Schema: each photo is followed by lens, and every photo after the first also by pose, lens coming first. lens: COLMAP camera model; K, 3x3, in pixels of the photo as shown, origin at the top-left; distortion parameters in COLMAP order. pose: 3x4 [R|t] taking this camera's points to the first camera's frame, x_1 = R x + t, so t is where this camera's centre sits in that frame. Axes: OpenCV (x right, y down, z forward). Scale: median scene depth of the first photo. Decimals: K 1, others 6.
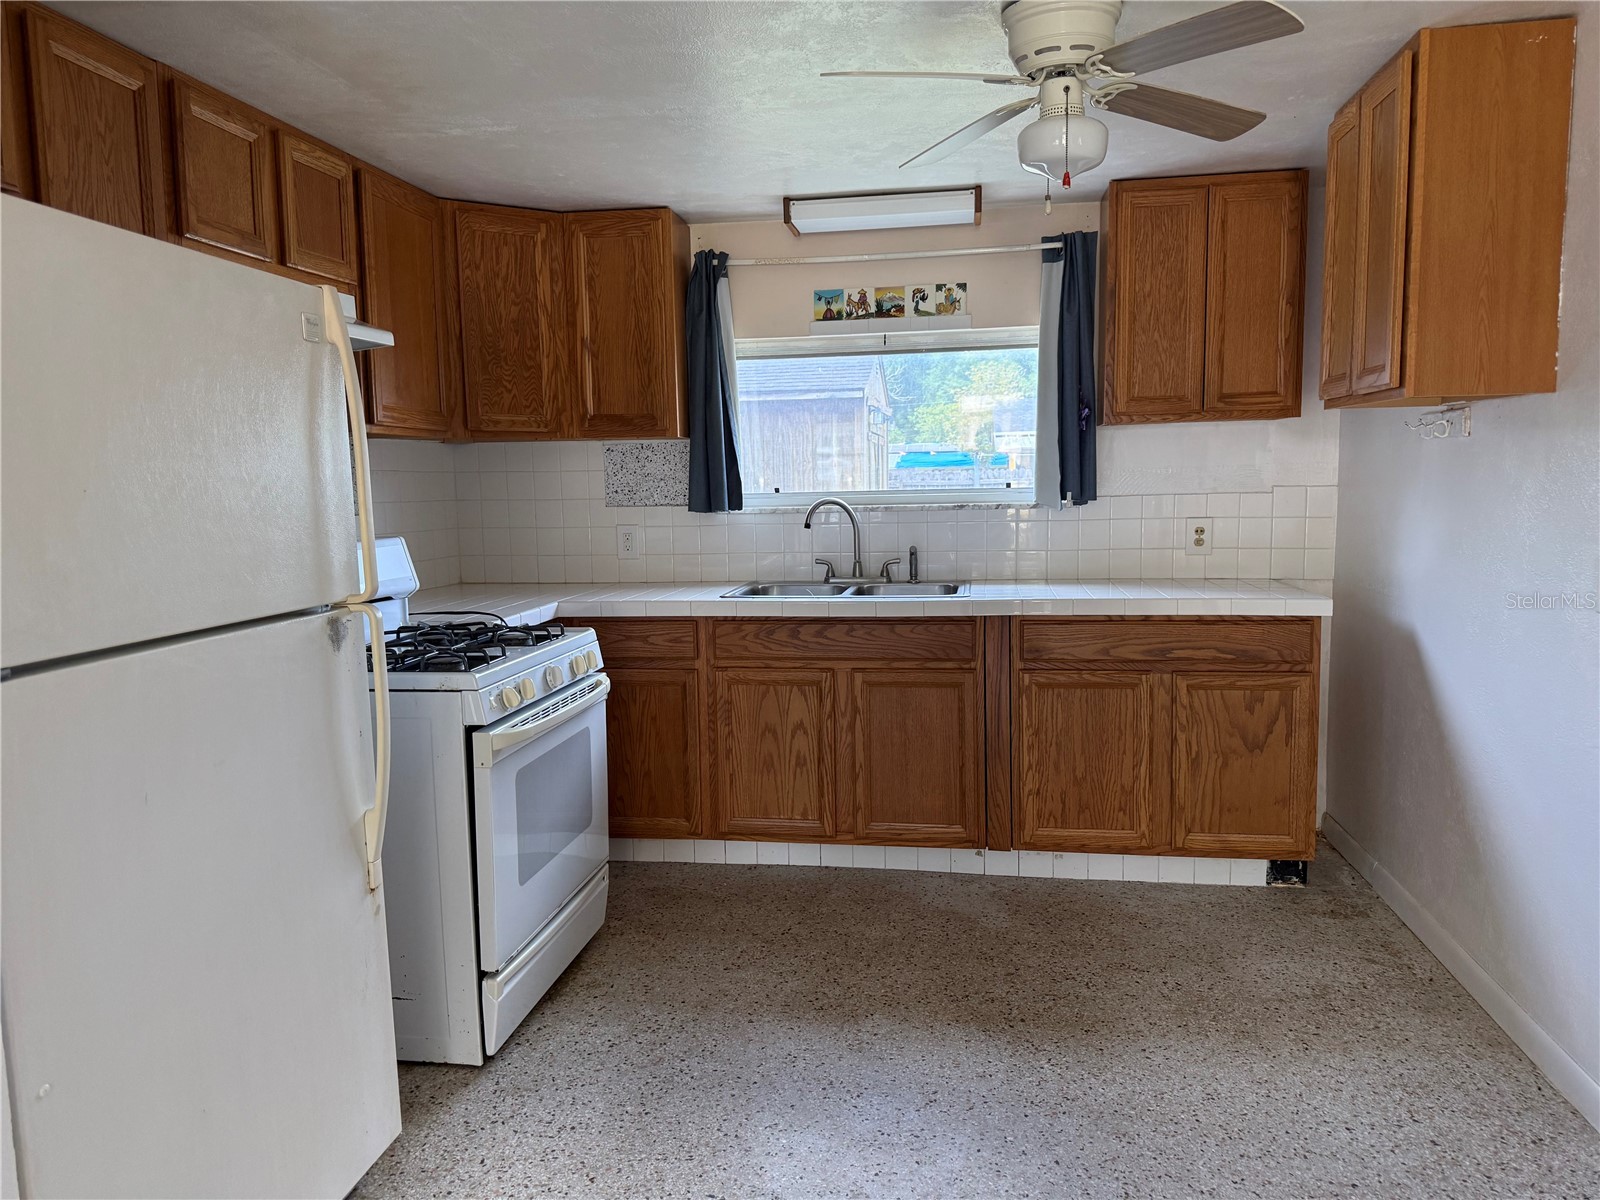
lens RADIAL K [[1126.7, 0, 816.3], [0, 1126.7, 613.2], [0, 0, 1]] dist [0.036146, -0.051938]
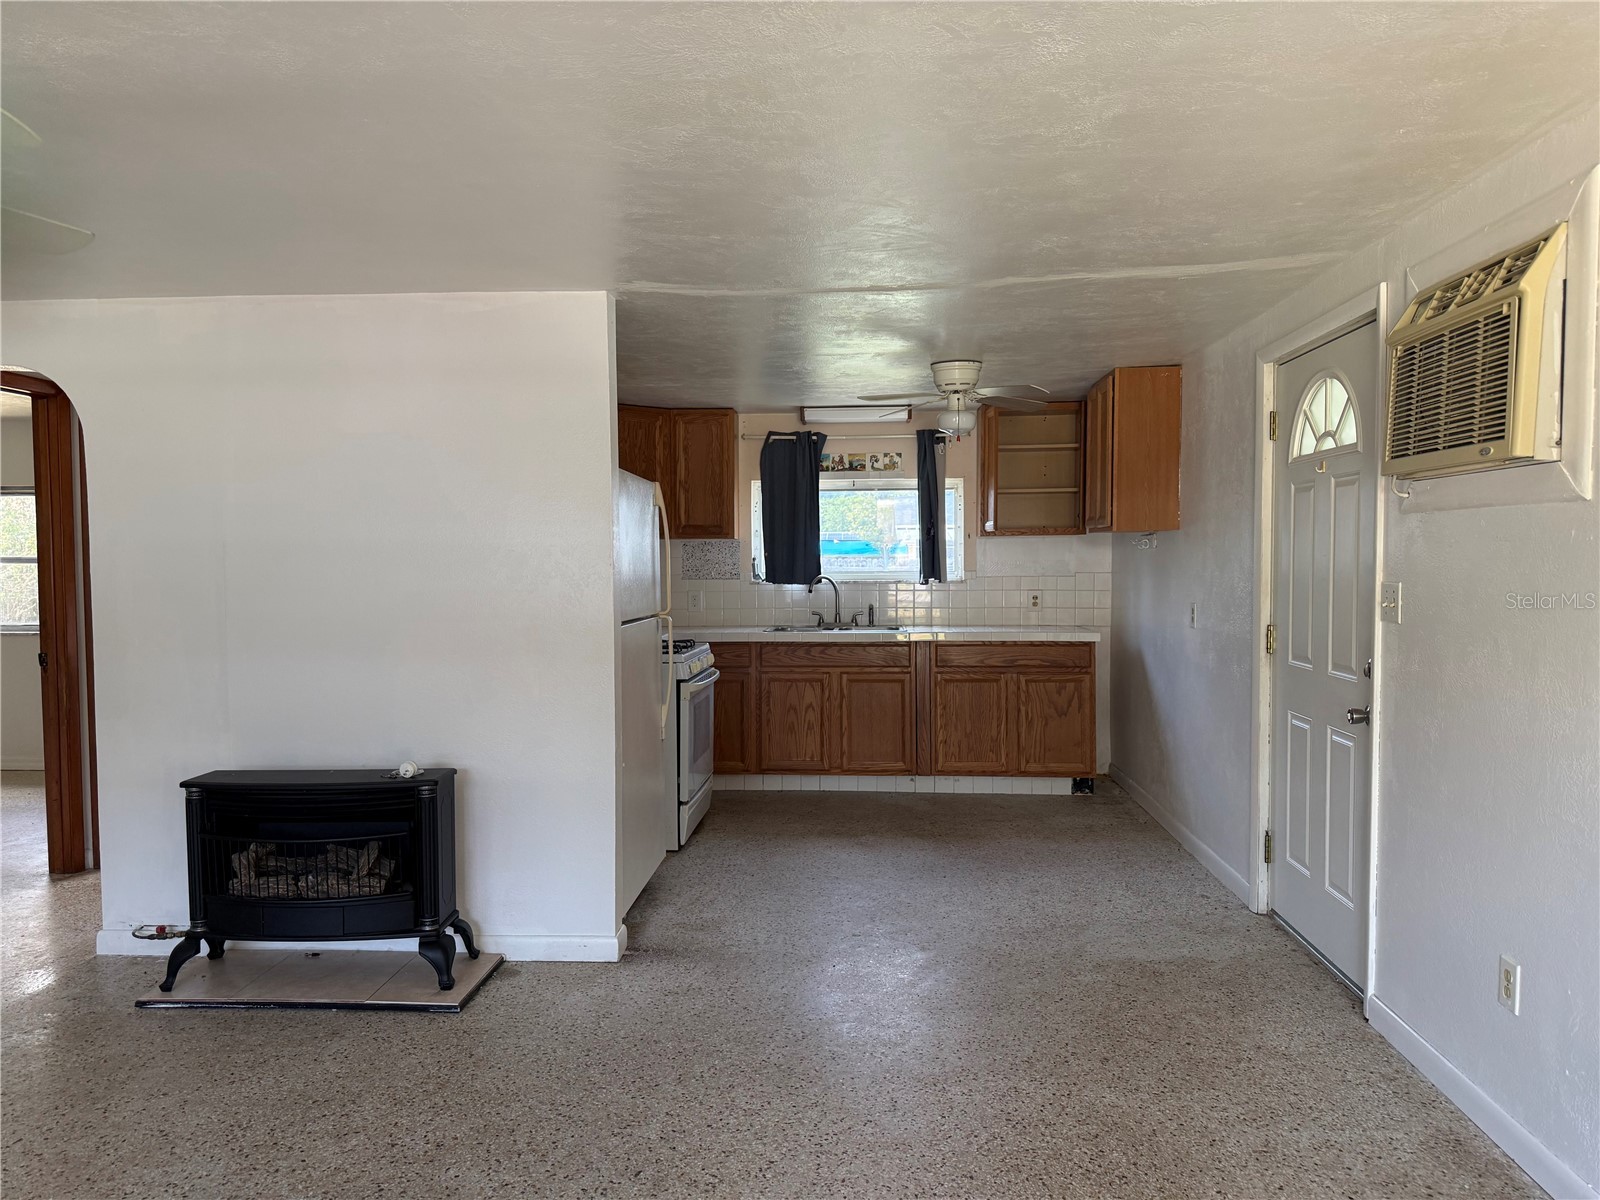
lens RADIAL K [[1126.7, 0, 824.7], [0, 1126.7, 609.4], [0, 0, 1]] dist [0.036146, -0.051938]
pose [[0.995021, 0.009556, 0.099208, -0.169229], [-0.001544, 0.996752, -0.080523, 0.094081], [-0.099655, 0.079969, 0.991803, -0.751667]]
